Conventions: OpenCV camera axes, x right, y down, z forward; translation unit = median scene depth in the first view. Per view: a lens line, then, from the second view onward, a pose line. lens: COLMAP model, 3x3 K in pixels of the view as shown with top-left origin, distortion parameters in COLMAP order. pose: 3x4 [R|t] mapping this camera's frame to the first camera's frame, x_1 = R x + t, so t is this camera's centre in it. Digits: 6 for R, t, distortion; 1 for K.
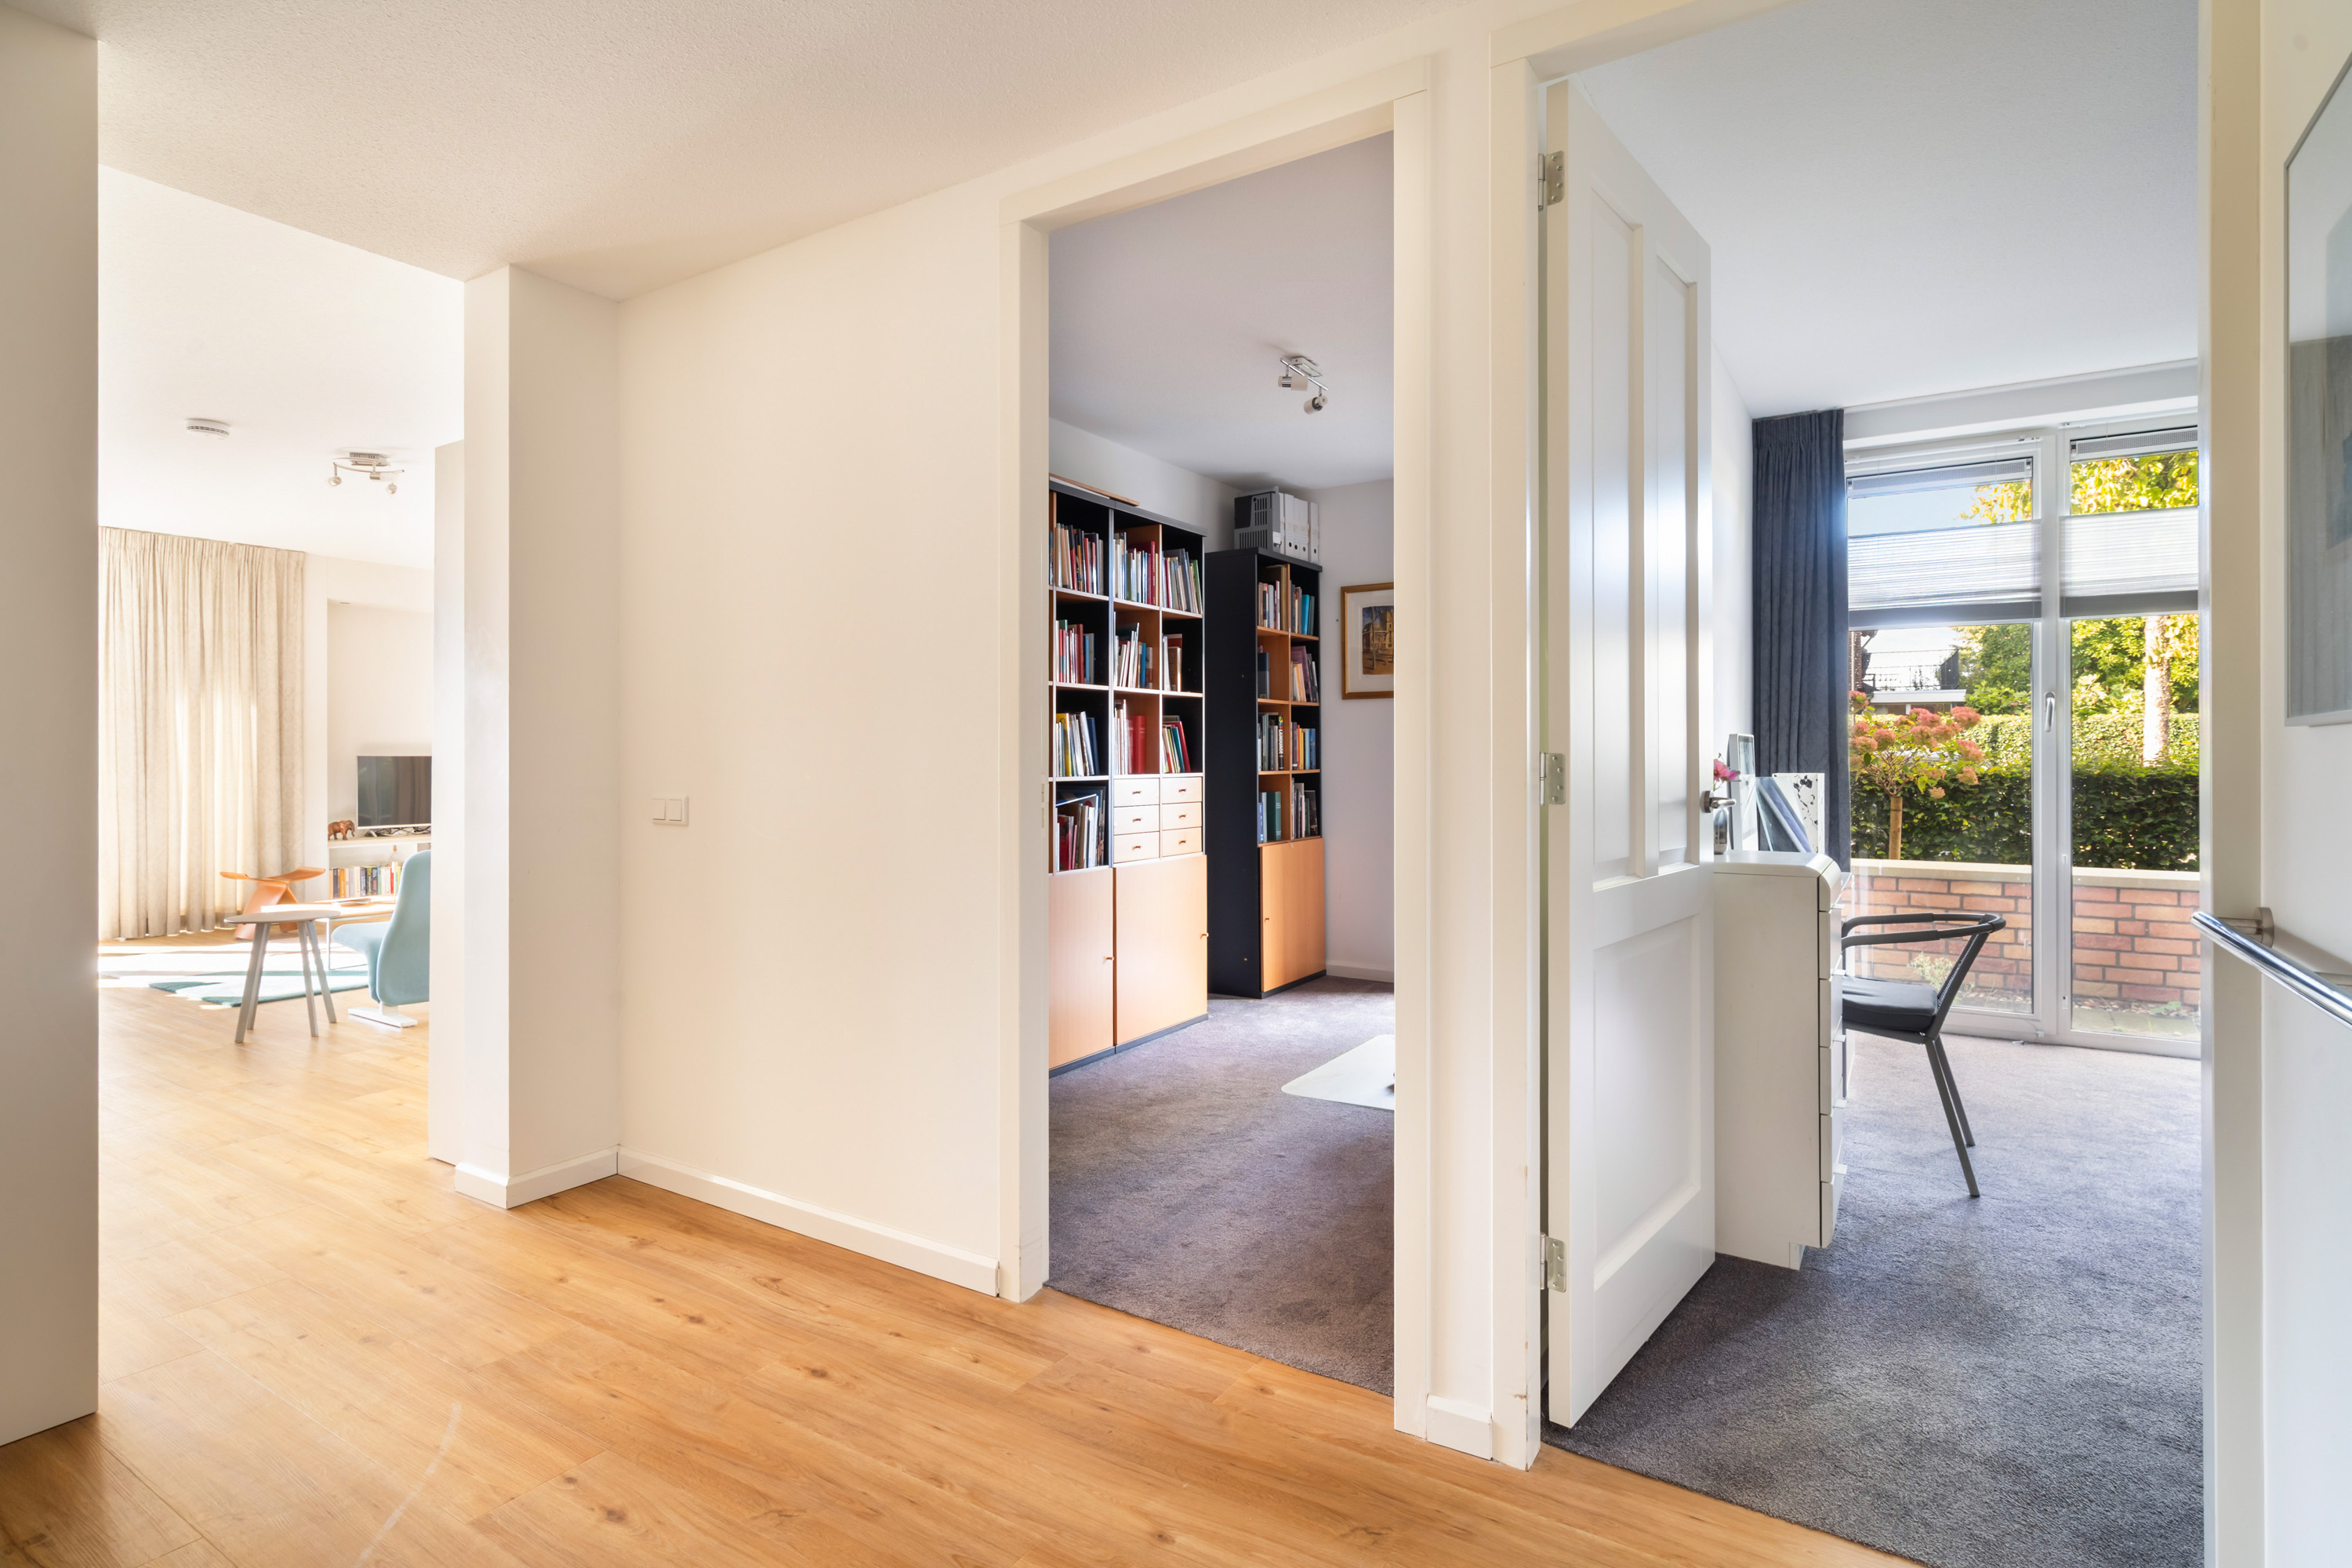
lens RADIAL K [[1158.9, 0, 1176.0], [0, 1158.9, 752.9], [0, 0, 1]] dist [-0.000001, -0.000117]
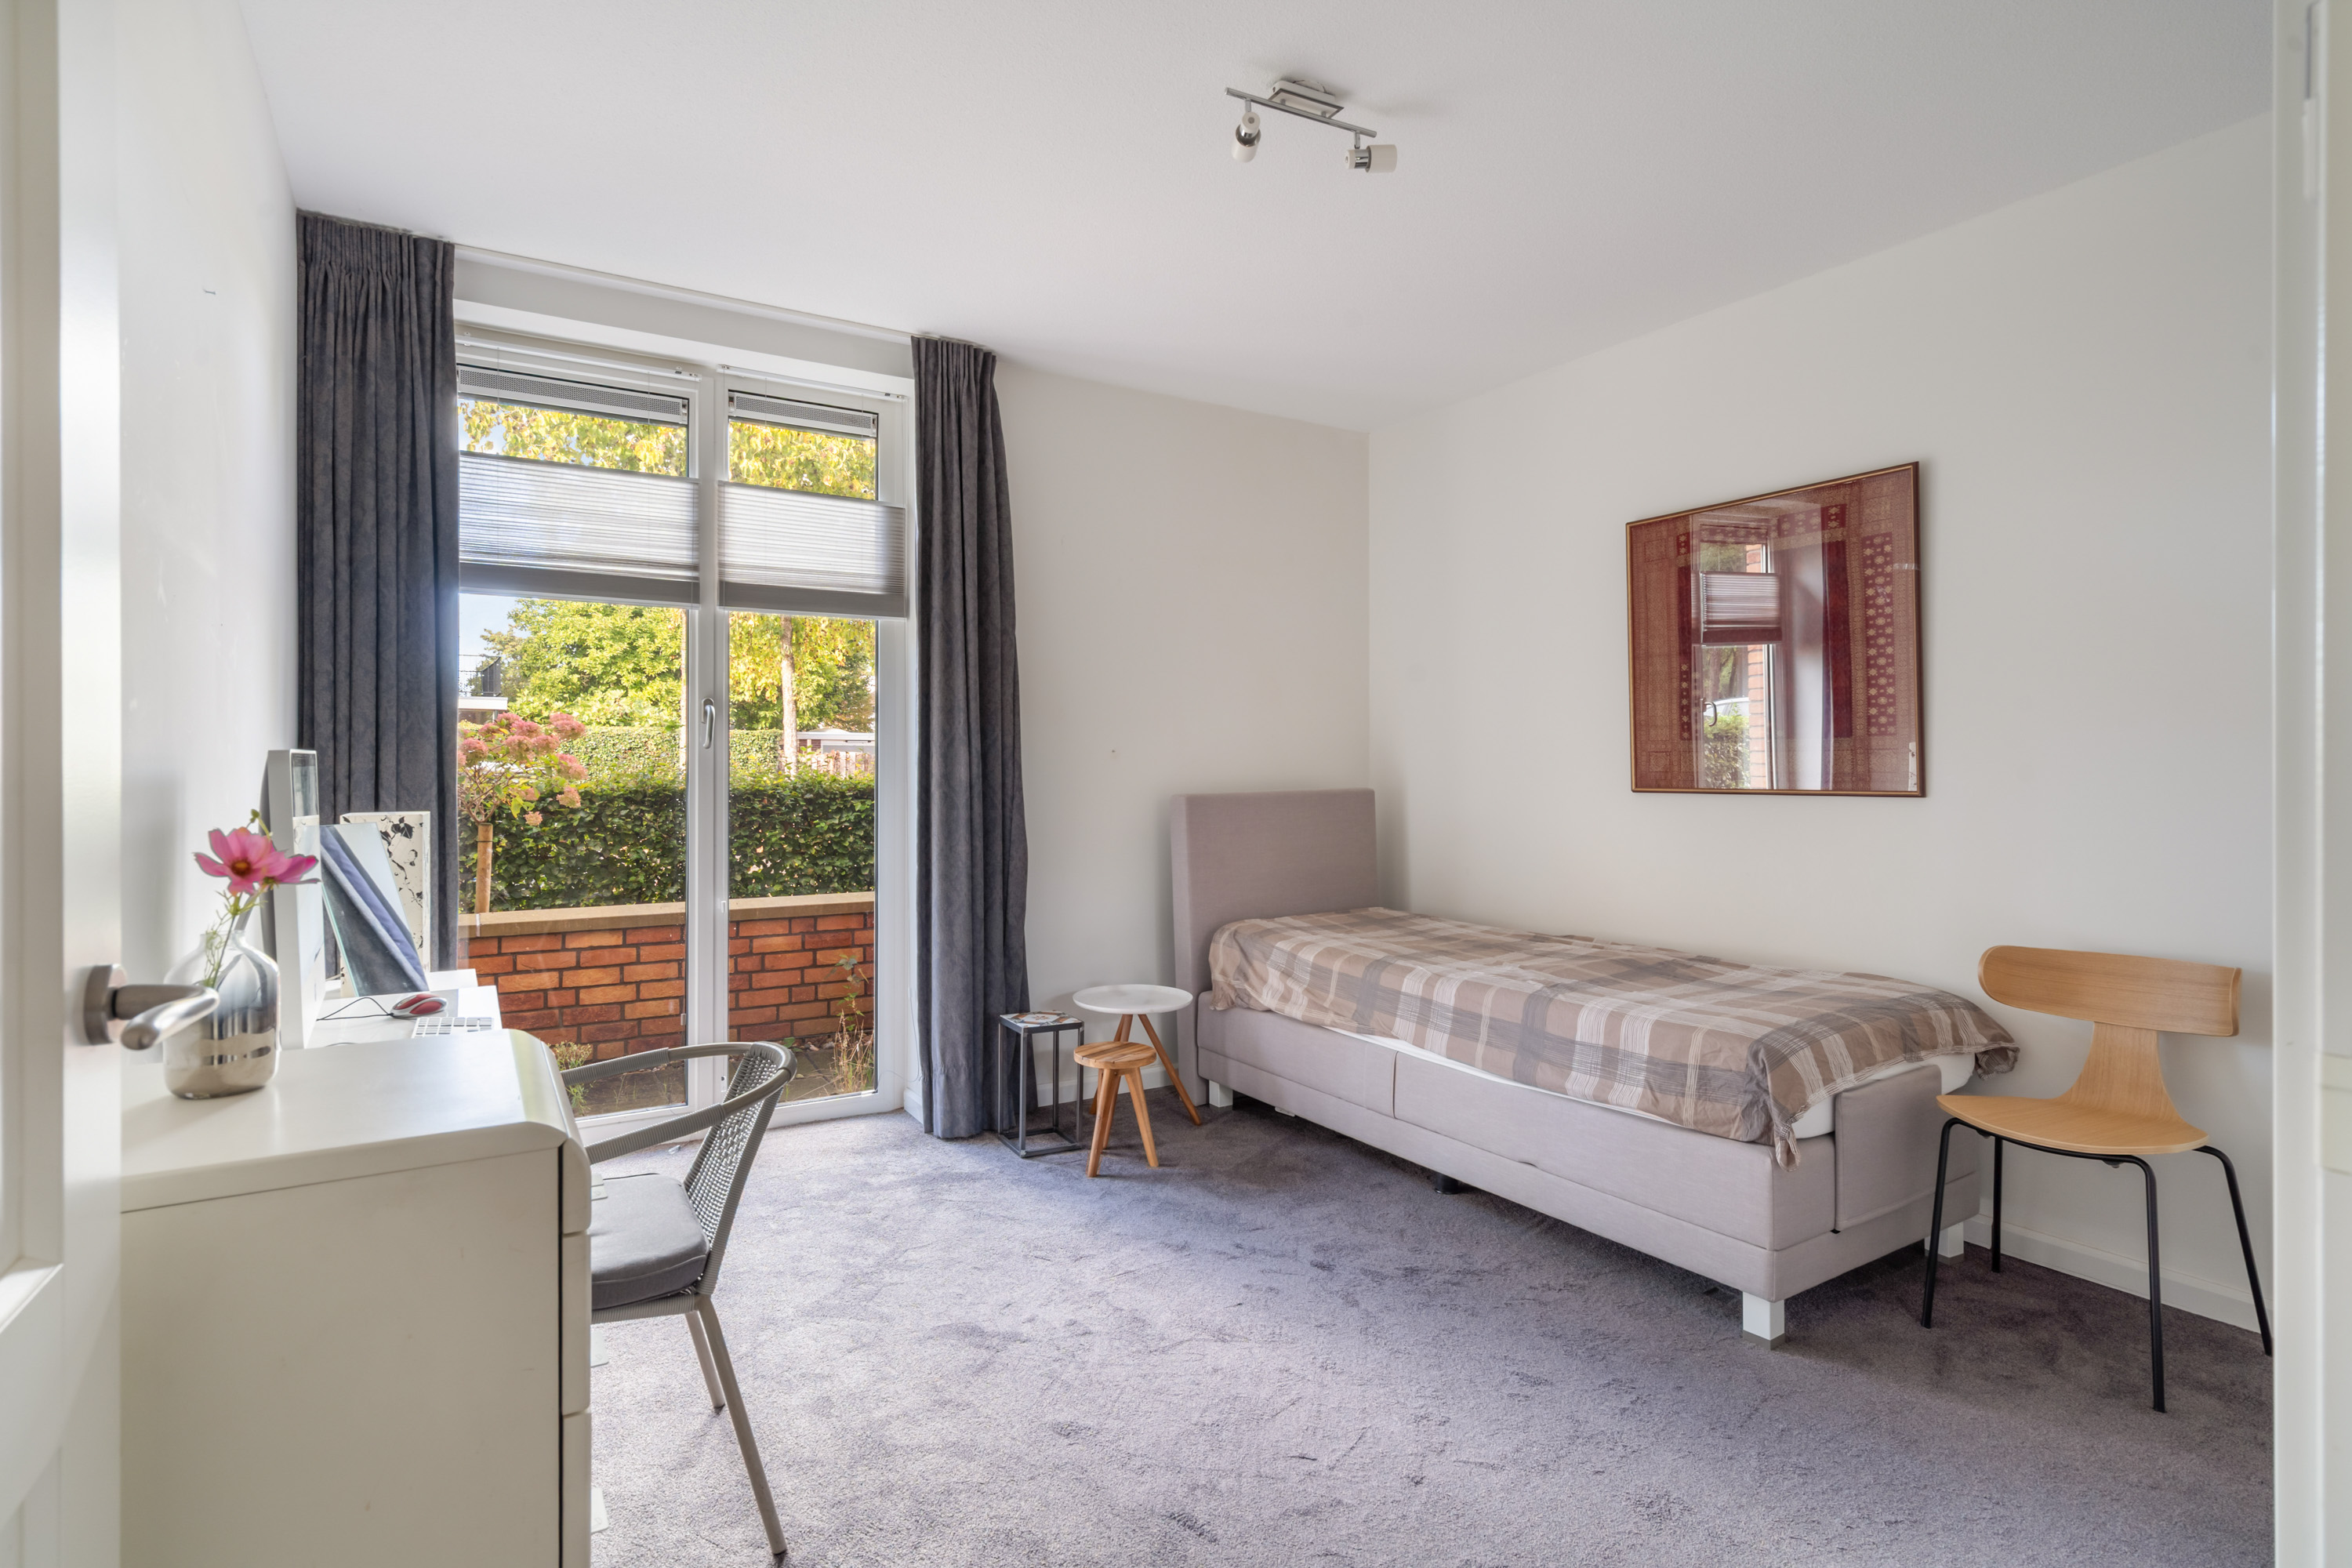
lens RADIAL K [[1186.1, 0, 1148.4], [0, 1186.1, 763.9], [0, 0, 1]] dist [0.002638, 0.000788]
pose [[0.452003, 0.000674, 0.892016, 0.158804], [-0.003694, 0.999993, 0.001116, -0.009322], [-0.892009, -0.003800, 0.452003, 0.351947]]
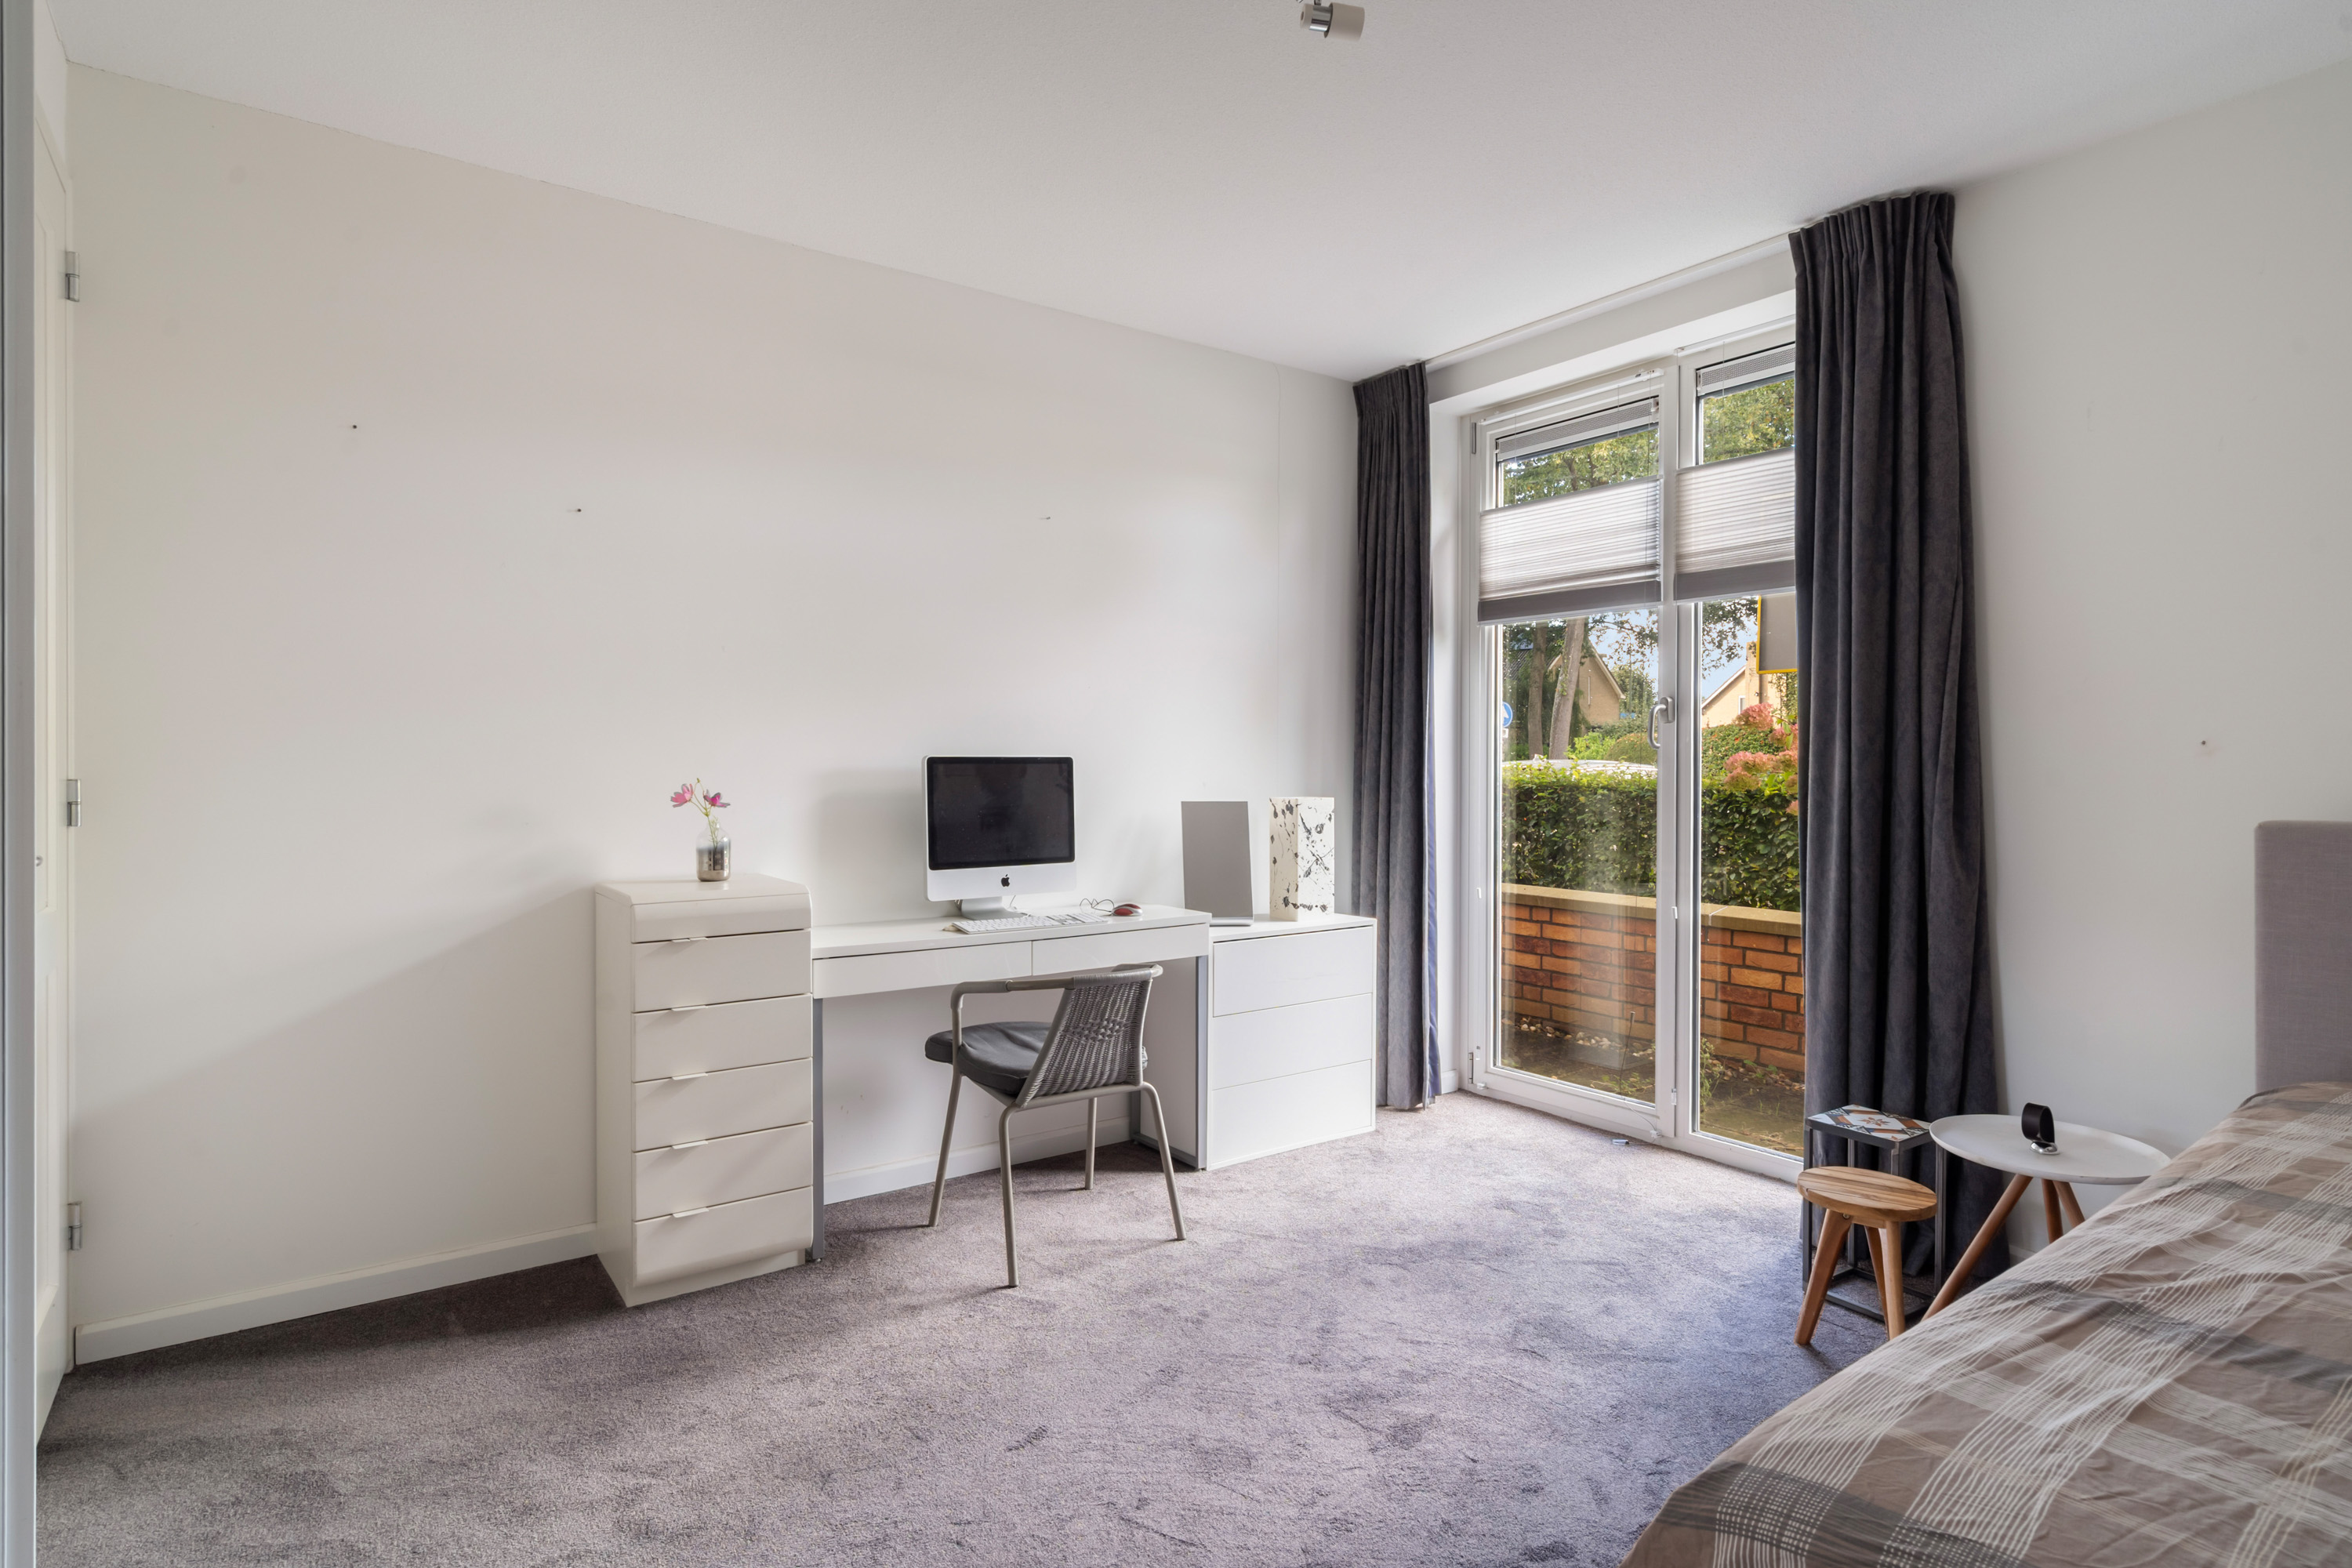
lens RADIAL K [[1186.1, 0, 1148.4], [0, 1186.1, 763.9], [0, 0, 1]] dist [0.002638, 0.000788]
pose [[0.928292, 0.004458, -0.371825, 0.709291], [-0.003757, 0.999990, 0.002611, -0.007787], [0.371832, -0.001027, 0.928299, 0.127366]]
